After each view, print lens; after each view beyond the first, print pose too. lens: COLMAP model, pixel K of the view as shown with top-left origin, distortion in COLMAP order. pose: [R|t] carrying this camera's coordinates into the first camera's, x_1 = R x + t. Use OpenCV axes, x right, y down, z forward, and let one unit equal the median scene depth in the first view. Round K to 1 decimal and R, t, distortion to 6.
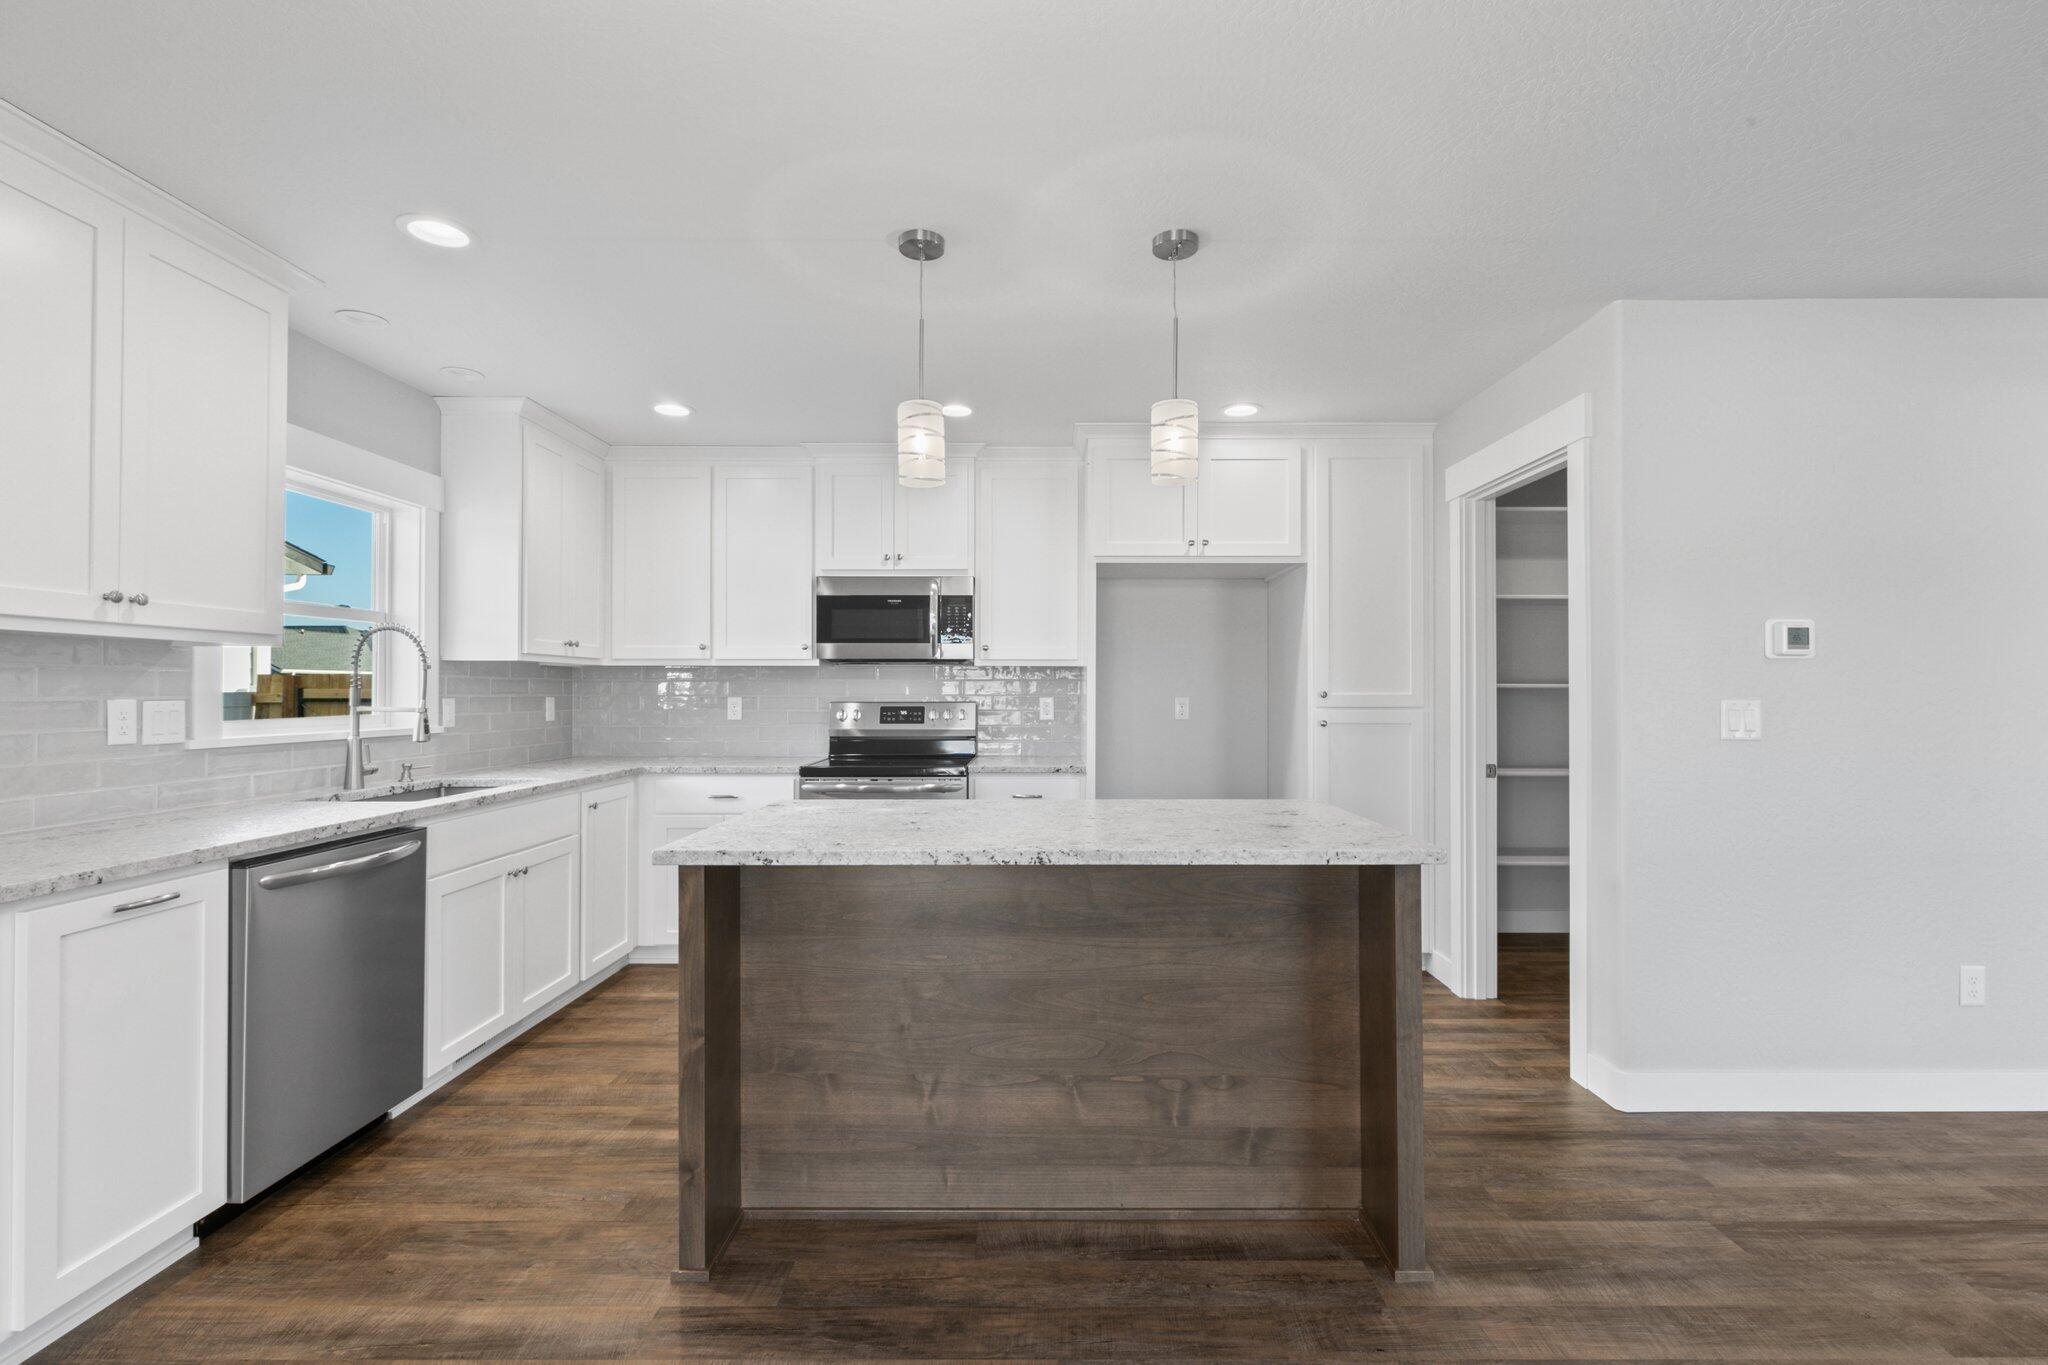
lens RADIAL K [[912.5, 0, 1035.6], [0, 912.5, 682.0], [0, 0, 1]] dist [-0.001461, -0.000297]
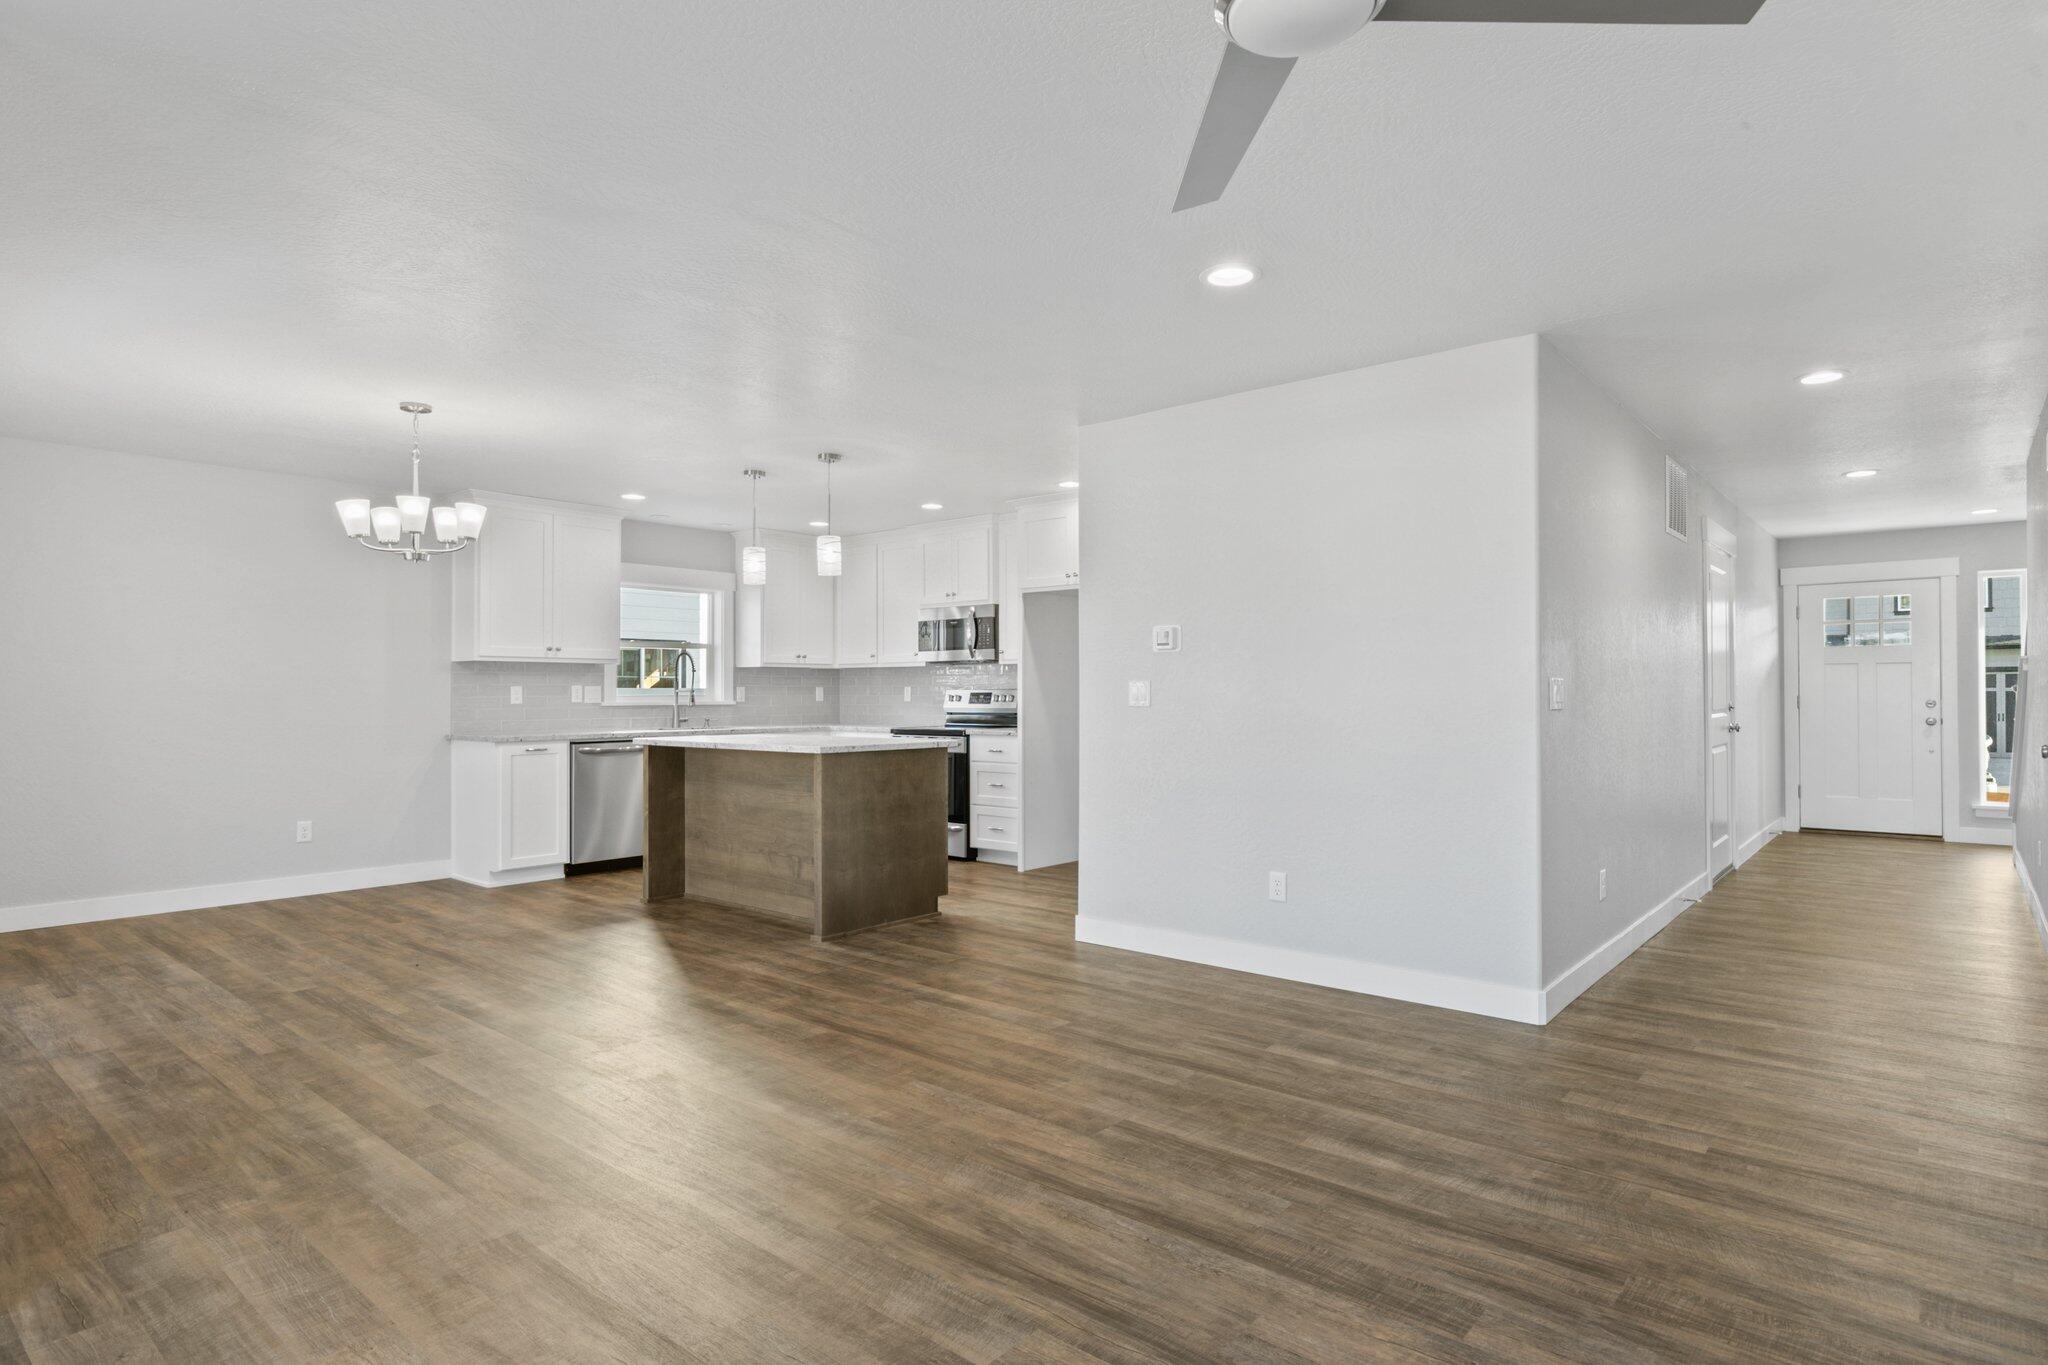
lens RADIAL K [[1096.5, 0, 1039.3], [0, 1096.5, 677.9], [0, 0, 1]] dist [0.004904, -0.001430]
pose [[0.763666, -0.011353, -0.645512, 1.587979], [0.009757, 0.999934, -0.006043, 0.022451], [0.645538, -0.001683, 0.763726, -0.429176]]
